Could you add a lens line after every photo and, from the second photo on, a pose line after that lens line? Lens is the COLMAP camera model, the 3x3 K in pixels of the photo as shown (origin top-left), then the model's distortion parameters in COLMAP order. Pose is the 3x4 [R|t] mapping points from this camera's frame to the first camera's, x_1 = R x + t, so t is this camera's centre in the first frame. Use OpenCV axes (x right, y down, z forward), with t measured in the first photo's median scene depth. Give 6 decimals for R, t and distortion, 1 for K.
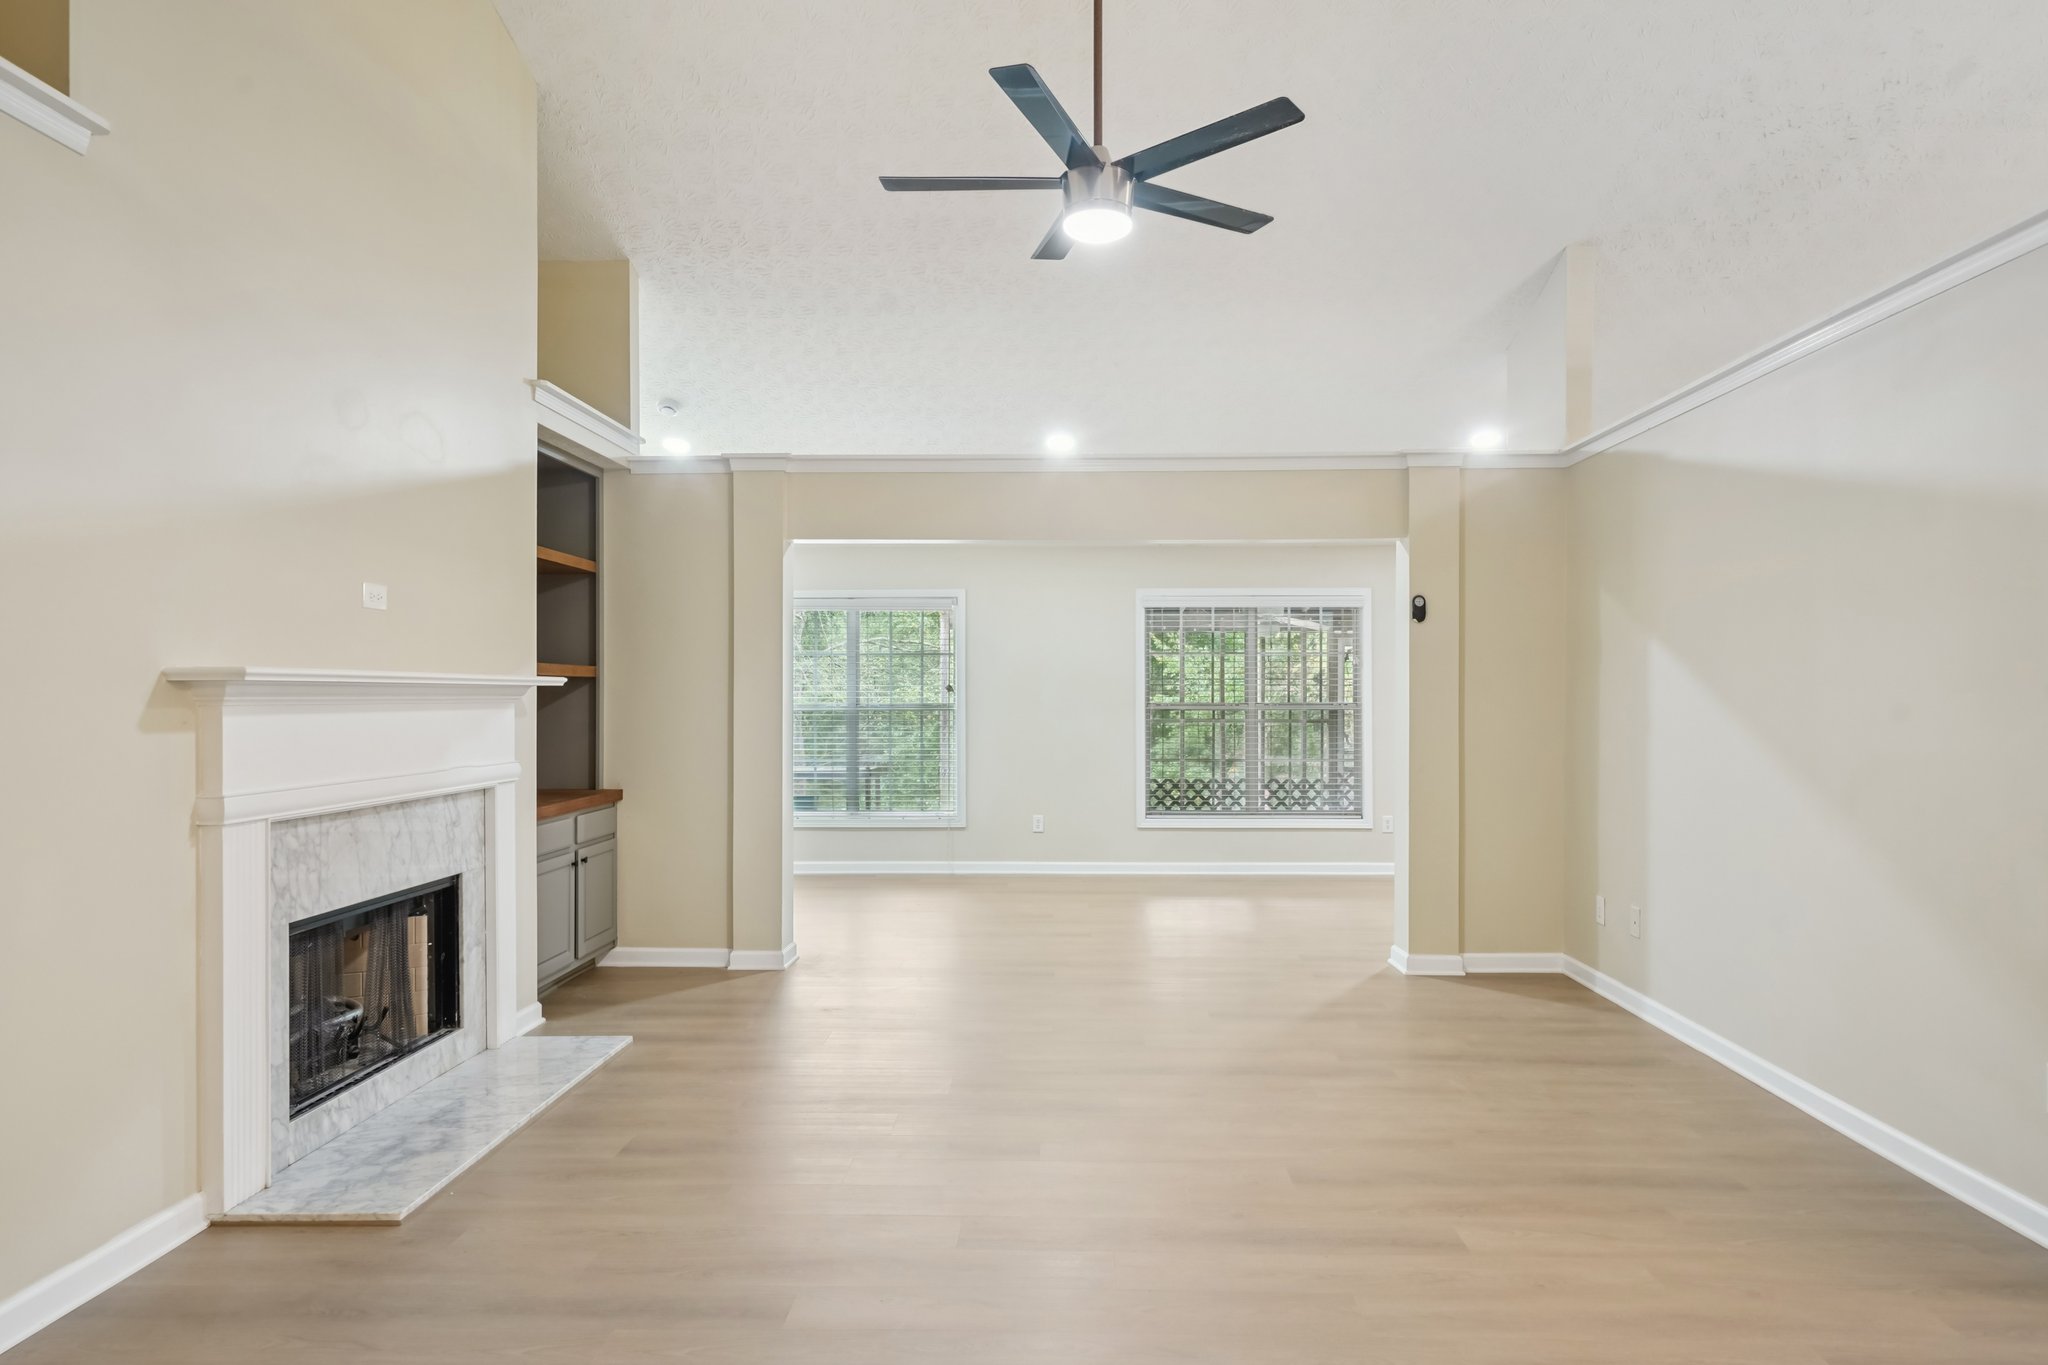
lens RADIAL K [[1133.3, 0, 1021.9], [0, 1133.3, 701.3], [0, 0, 1]] dist [-0.001581, 0.000720]
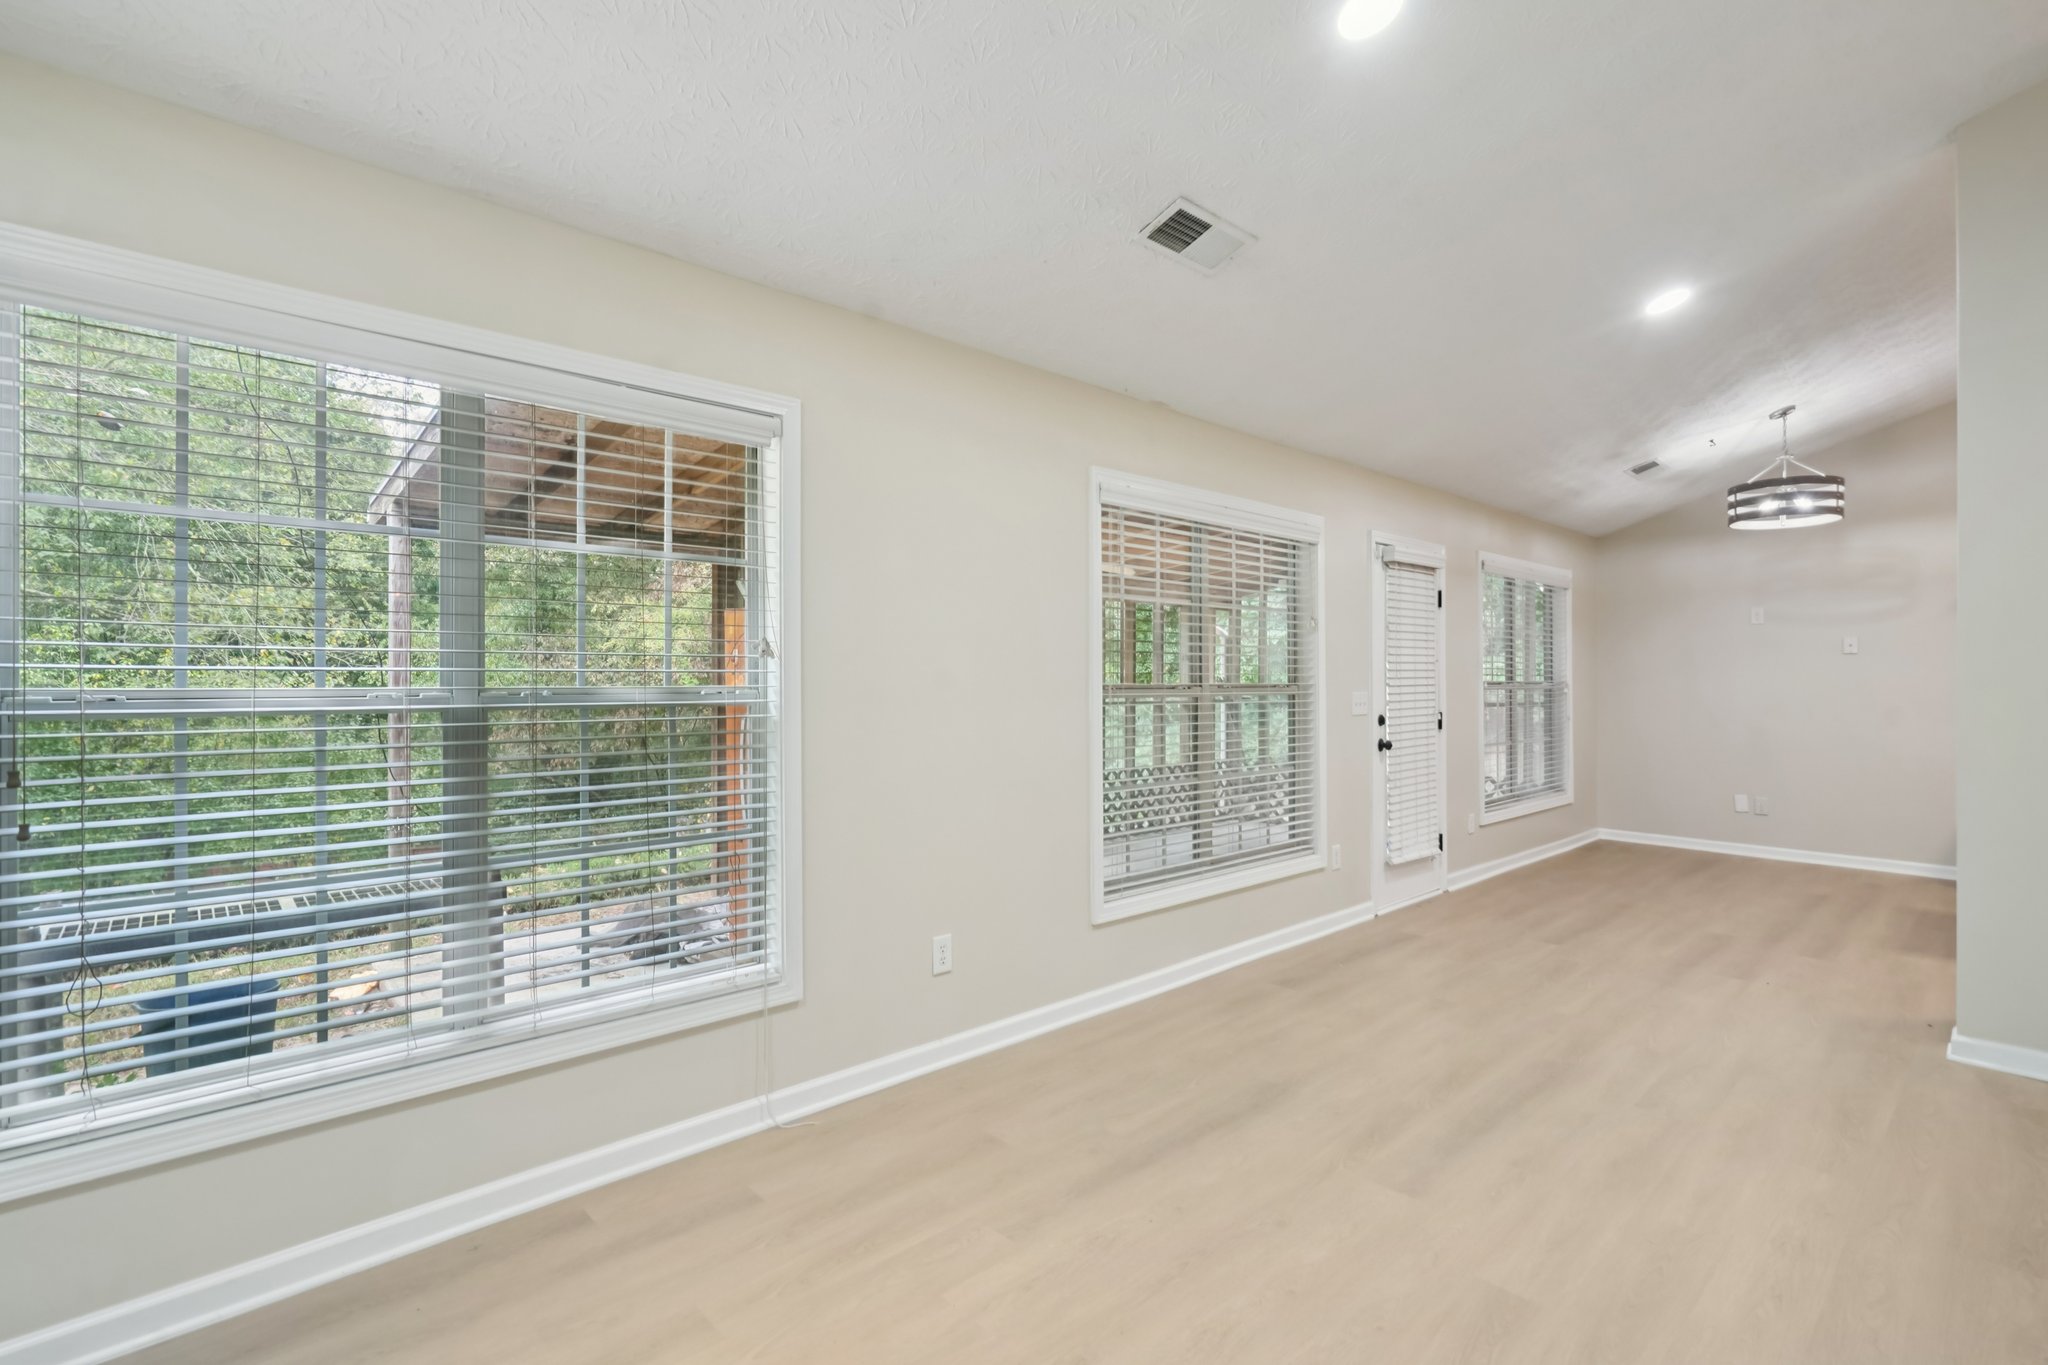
lens RADIAL K [[980.2, 0, 1024.0], [0, 980.2, 682.5], [0, 0, 1]] dist [-0.001063, 0.000456]
pose [[0.725614, -0.000431, 0.688102, -0.532079], [0.001188, 0.999999, -0.000626, 0.000958], [-0.688101, 0.001272, 0.725614, 1.613000]]
